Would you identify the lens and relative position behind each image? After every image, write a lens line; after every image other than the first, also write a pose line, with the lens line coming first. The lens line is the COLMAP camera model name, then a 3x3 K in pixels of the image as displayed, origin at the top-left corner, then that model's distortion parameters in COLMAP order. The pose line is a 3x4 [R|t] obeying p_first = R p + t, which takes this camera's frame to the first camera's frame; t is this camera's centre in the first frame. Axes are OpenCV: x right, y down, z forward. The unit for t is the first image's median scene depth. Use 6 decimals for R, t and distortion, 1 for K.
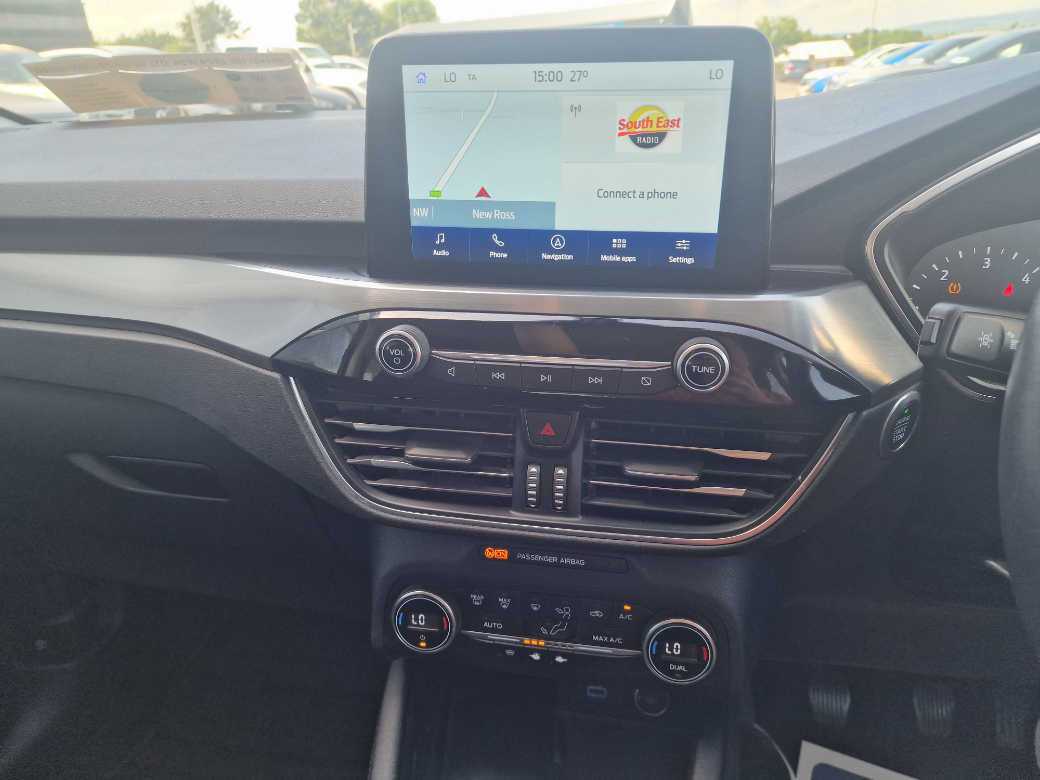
lens RADIAL K [[706.5, 0, 527.8], [0, 706.5, 393.1], [0, 0, 1]] dist [0.074307, -0.085775]
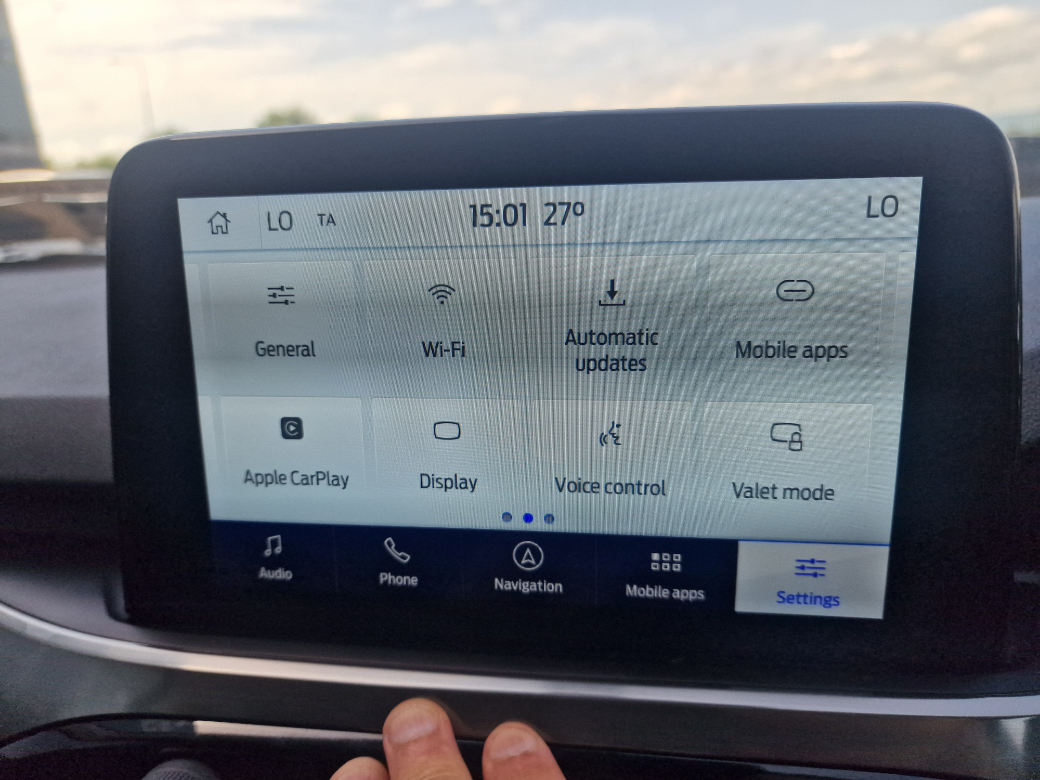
lens RADIAL K [[691.5, 0, 520.0], [0, 691.5, 390.0], [0, 0, 1]] dist [0.001533, -0.038425]
pose [[0.998985, -0.025717, 0.036986, 0.022153], [0.031366, 0.986406, -0.161308, -0.230712], [-0.032334, 0.162304, 0.986211, 0.514059]]
